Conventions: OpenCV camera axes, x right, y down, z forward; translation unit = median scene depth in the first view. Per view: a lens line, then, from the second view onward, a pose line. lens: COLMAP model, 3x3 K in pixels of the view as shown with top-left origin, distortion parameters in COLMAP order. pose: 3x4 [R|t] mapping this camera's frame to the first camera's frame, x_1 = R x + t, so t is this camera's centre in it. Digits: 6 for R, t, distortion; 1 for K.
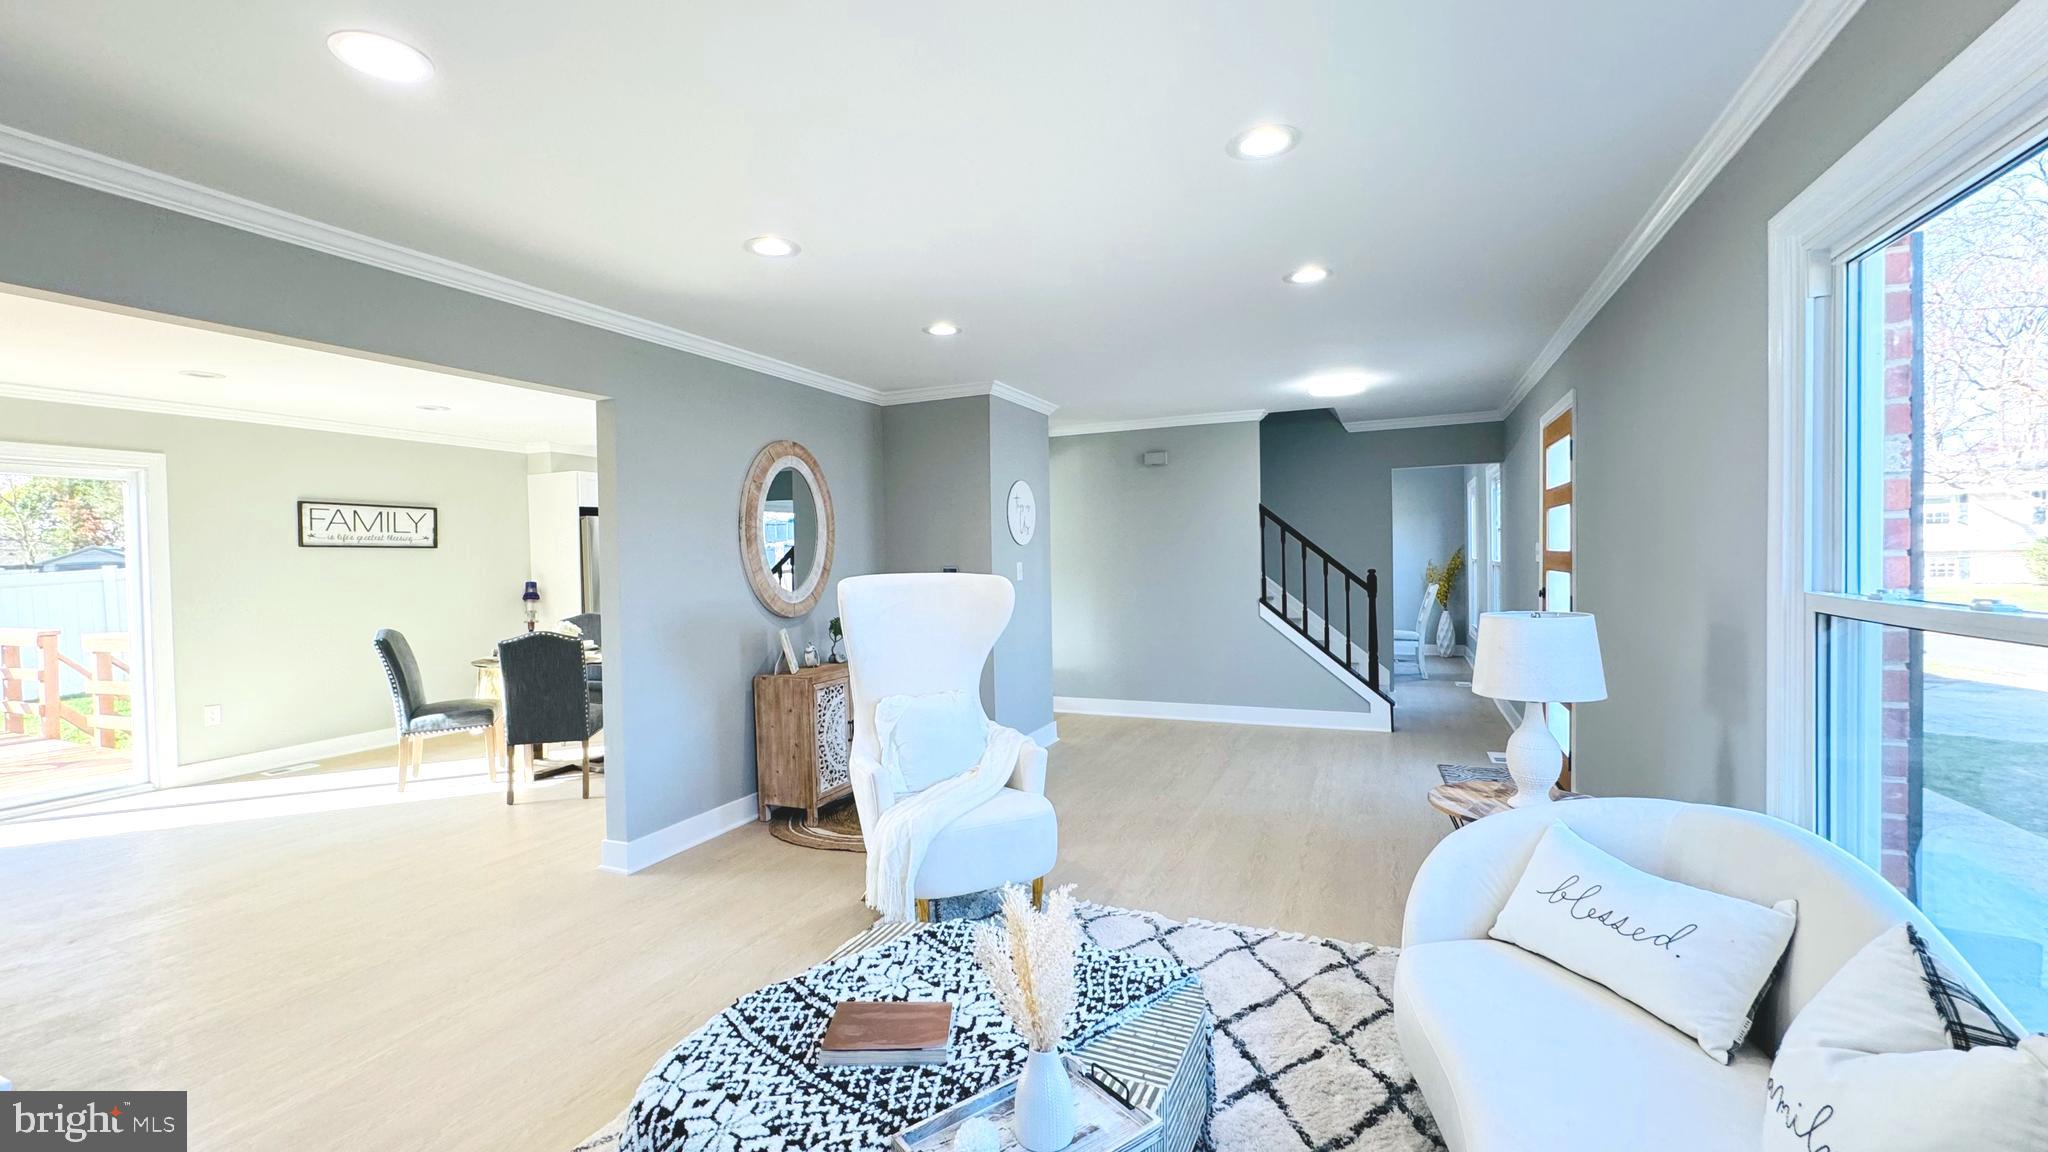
lens RADIAL K [[852.6, 0, 1025.0], [0, 852.6, 573.9], [0, 0, 1]] dist [-0.000991, 0.000322]
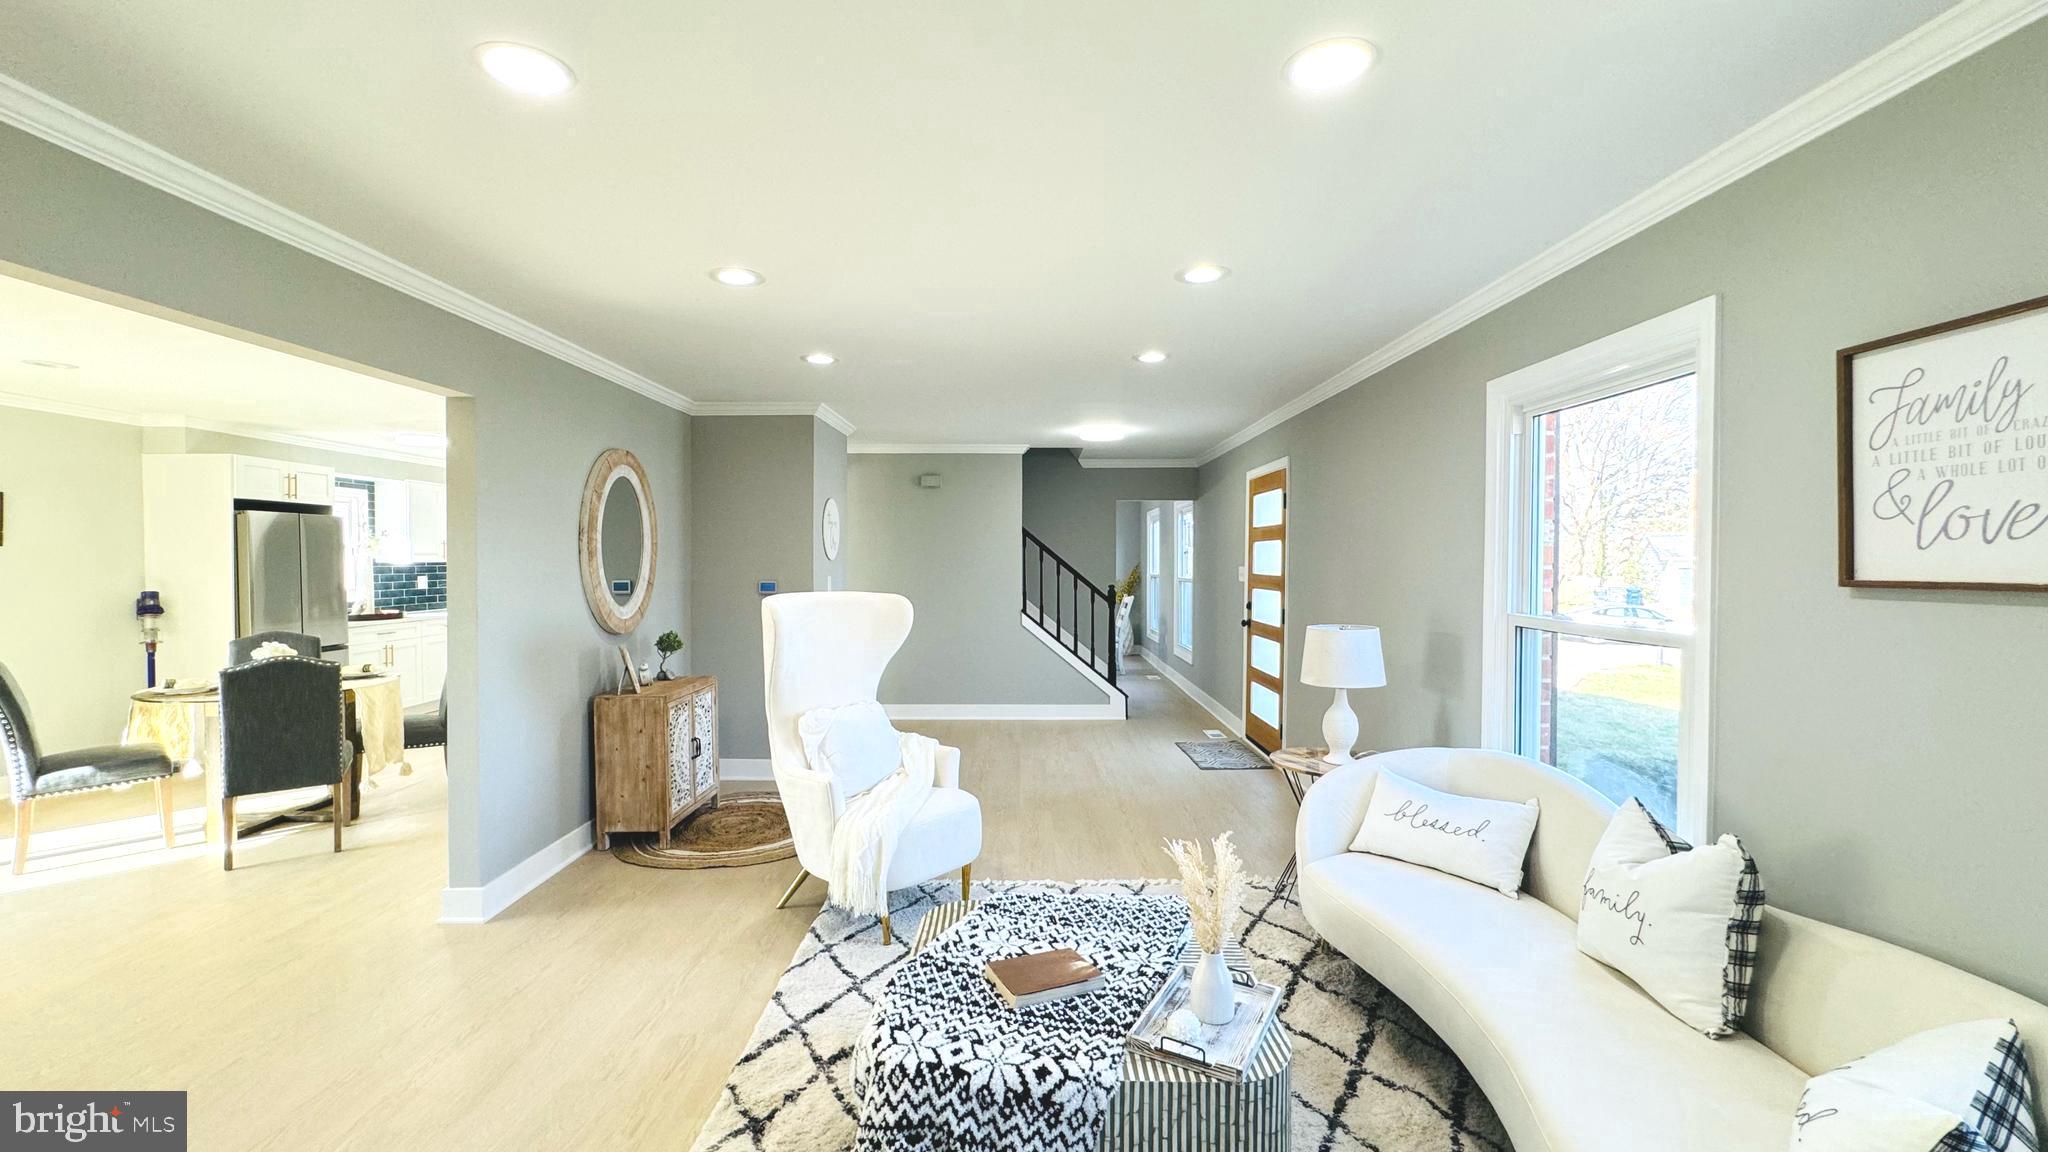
lens RADIAL K [[830.4, 0, 1029.0], [0, 830.4, 573.9], [0, 0, 1]] dist [0.000070, 0.000535]
pose [[0.914510, 0.012438, 0.404373, -0.250157], [-0.009986, 0.999917, -0.008172, -0.014147], [-0.404441, 0.003436, 0.914558, -0.037004]]
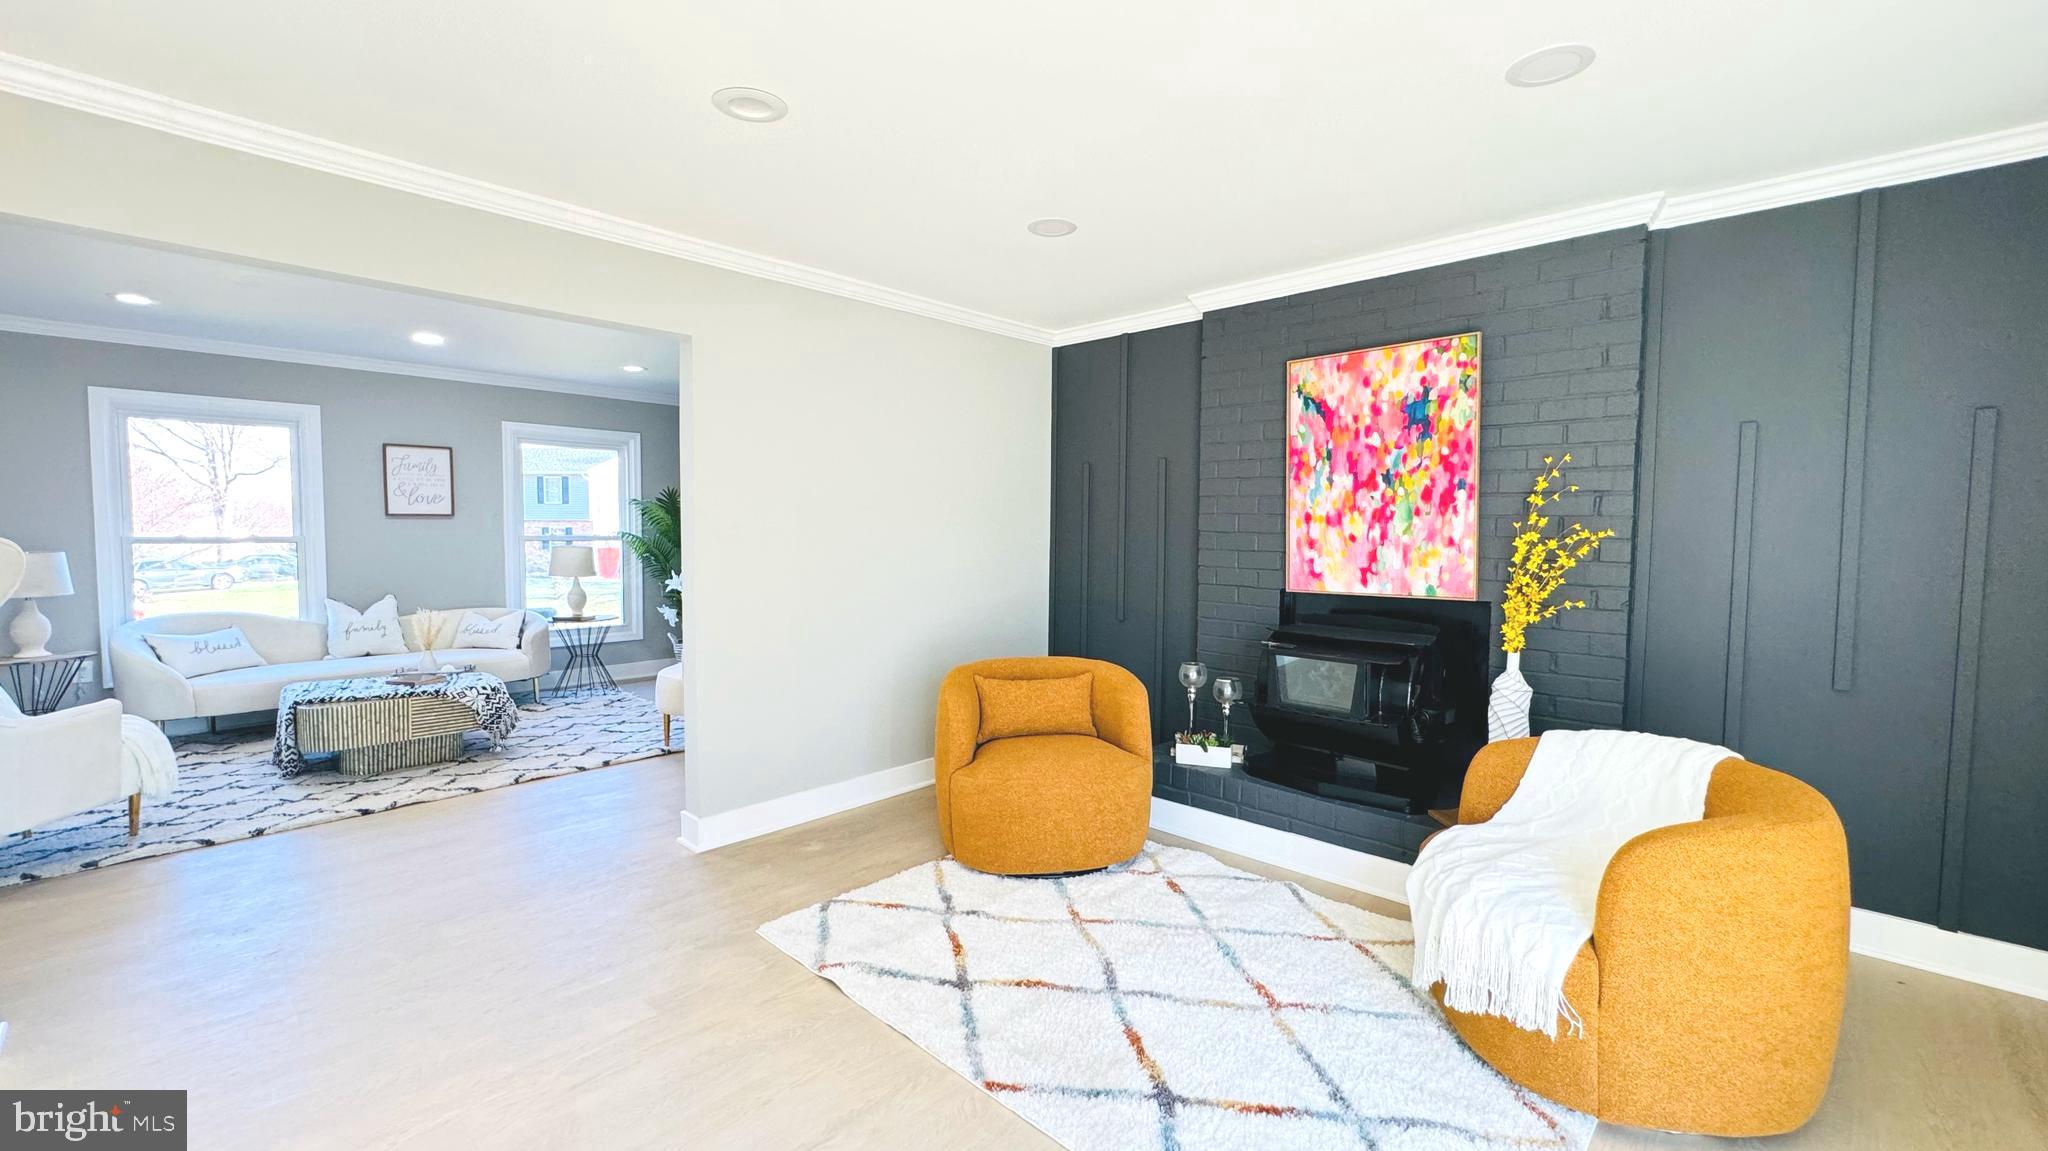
lens RADIAL K [[820.9, 0, 1020.0], [0, 820.9, 568.5], [0, 0, 1]] dist [-0.000195, 0.000110]
pose [[-0.941865, -0.003971, 0.335969, -1.128254], [0.018087, 0.997881, 0.062499, 0.005730], [-0.335505, 0.064942, -0.939797, 1.082128]]
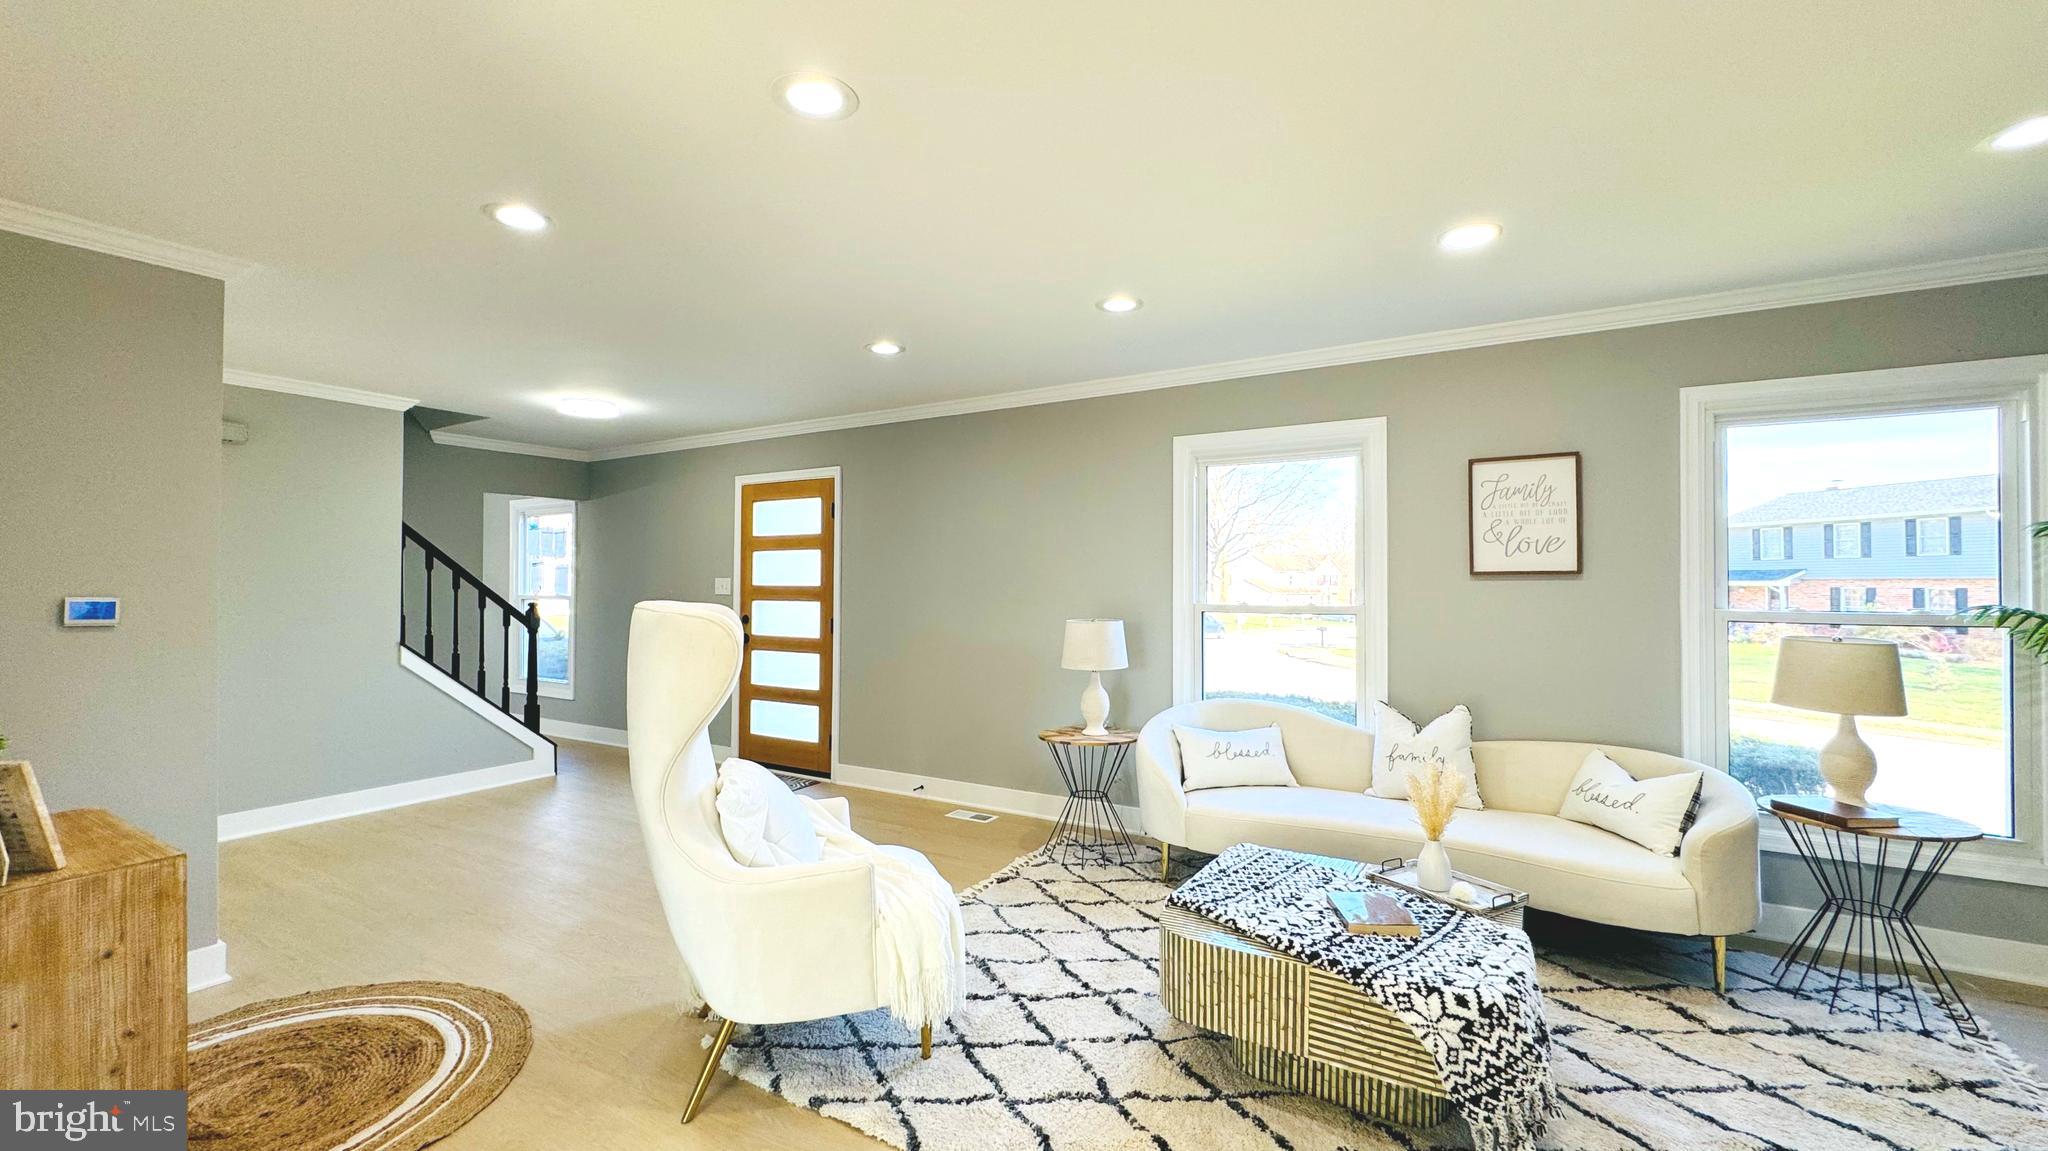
lens RADIAL K [[830.4, 0, 1029.0], [0, 830.4, 573.4], [0, 0, 1]] dist [0.000070, 0.000535]
pose [[0.122671, 0.030825, 0.991969, -0.599299], [0.017460, 0.999296, -0.033212, 0.003107], [-0.992294, 0.021394, 0.122046, 0.512432]]
